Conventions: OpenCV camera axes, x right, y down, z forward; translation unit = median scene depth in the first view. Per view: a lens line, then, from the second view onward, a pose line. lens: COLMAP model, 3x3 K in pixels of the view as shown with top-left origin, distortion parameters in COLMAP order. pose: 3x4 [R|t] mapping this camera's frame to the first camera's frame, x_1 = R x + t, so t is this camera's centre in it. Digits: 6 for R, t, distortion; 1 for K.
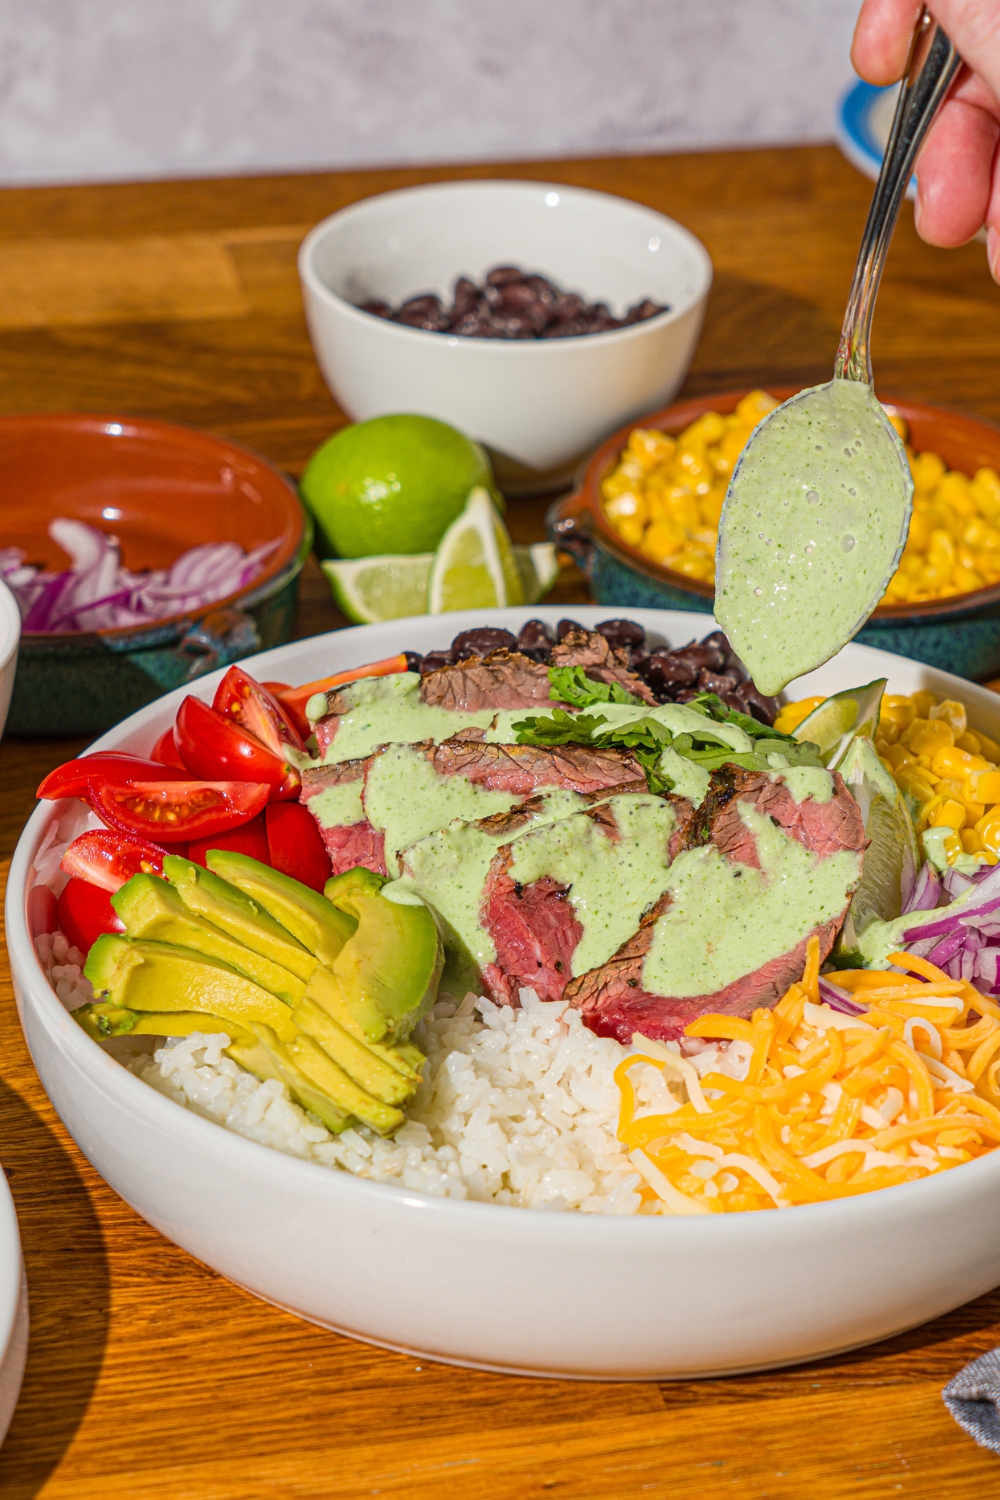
lens RADIAL K [[4639.4, 0, 511.0], [0, 4639.4, 754.5], [0, 0, 1]] dist [0.035997, 0.000000]
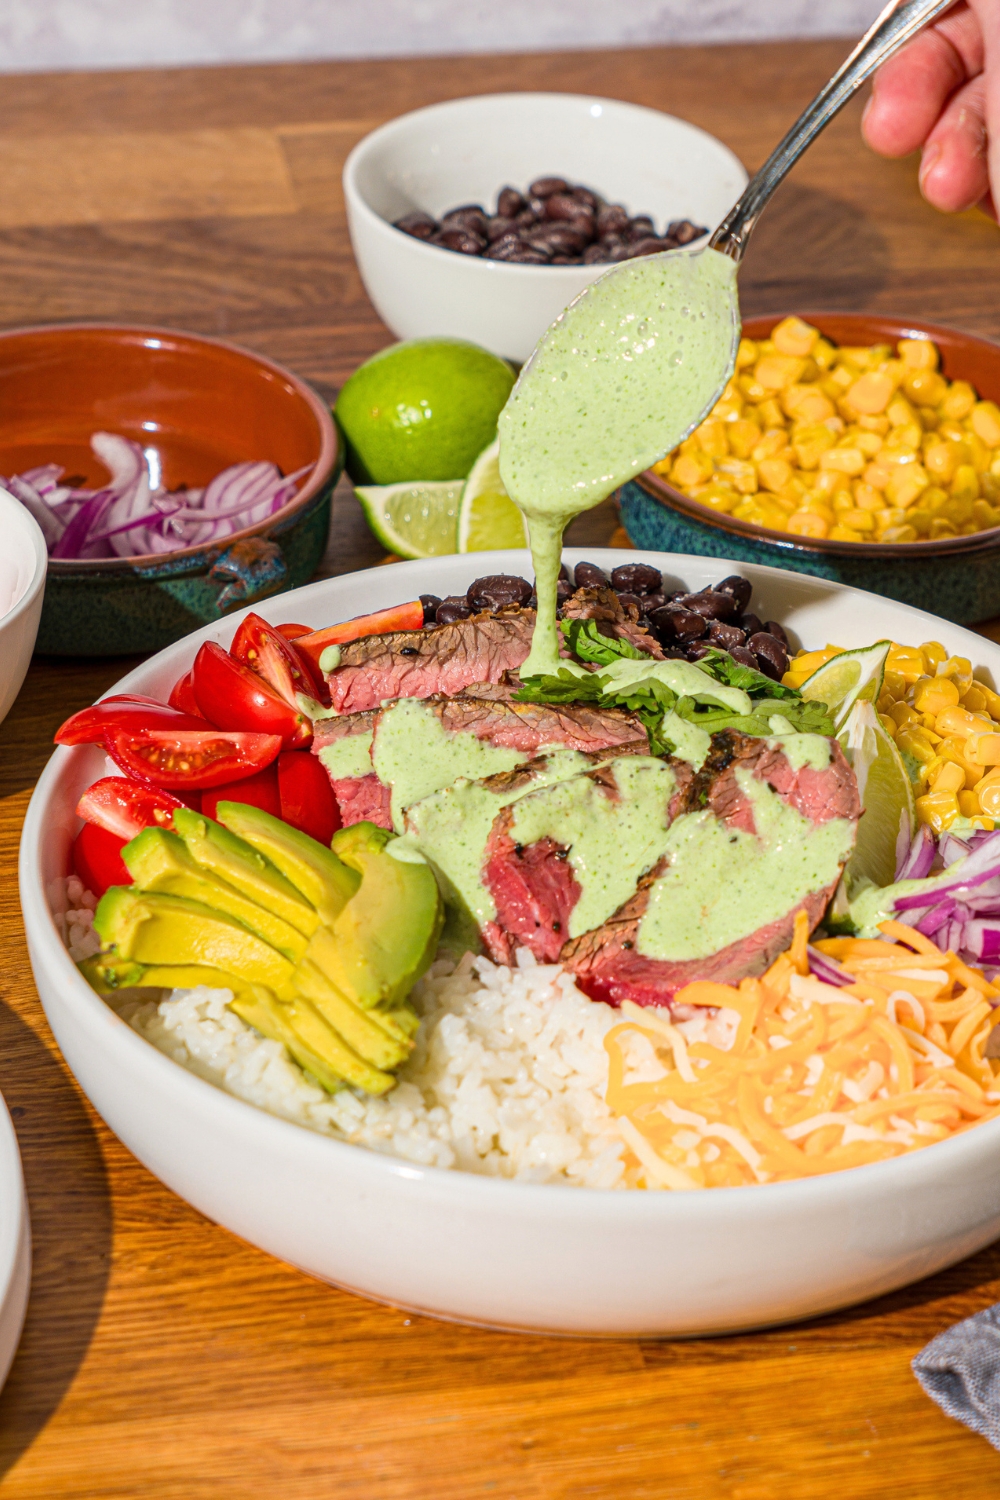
lens RADIAL K [[4639.4, 0, 501.8], [0, 4639.4, 782.2], [0, 0, 1]] dist [0.035997, 0.000000]
pose [[0.999385, 0.020437, -0.028485, 0.026553], [-0.018618, 0.997857, 0.062724, -0.049748], [0.029706, -0.062155, 0.997624, -0.019477]]
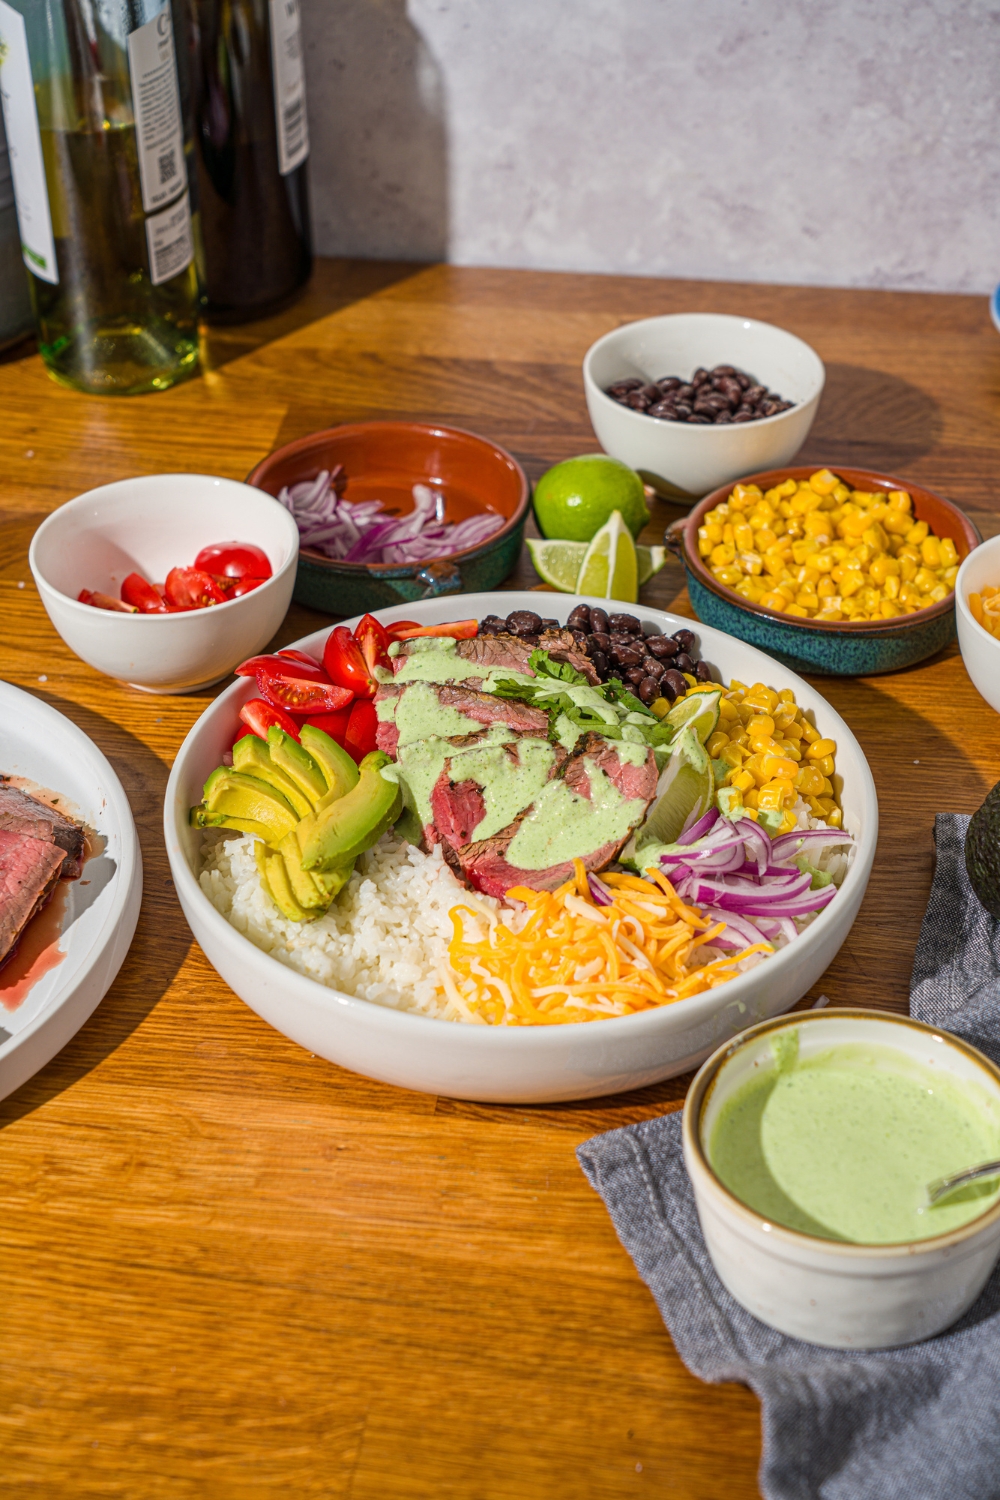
lens RADIAL K [[2300.3, 0, 445.4], [0, 2300.3, 742.6], [0, 0, 1]] dist [0.019238, 0.000000]
pose [[0.931207, 0.183776, -0.314769, 0.260309], [-0.140709, 0.977895, 0.154669, -0.115196], [0.336235, -0.099738, 0.936482, 0.213628]]
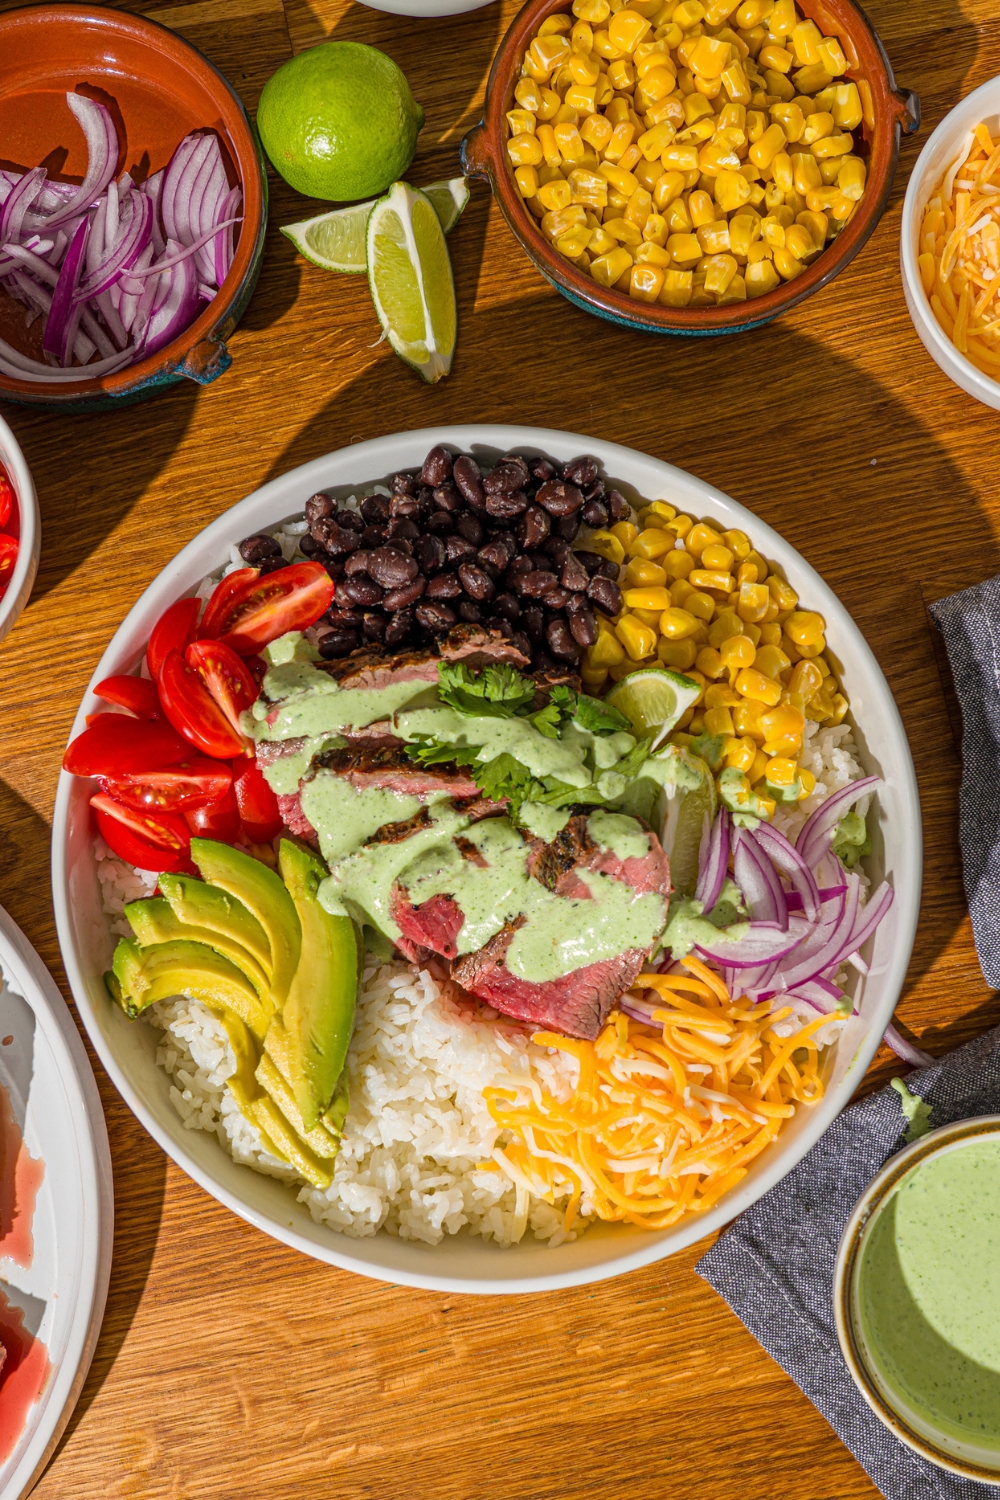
lens RADIAL K [[2024.1, 0, 498.6], [0, 2024.1, 739.6], [0, 0, 1]] dist [0.002596, 0.000000]
pose [[0.998616, 0.006267, -0.052223, 0.056959], [0.039153, 0.574431, 0.817616, -0.487016], [0.035122, -0.818529, 0.573390, 0.696109]]
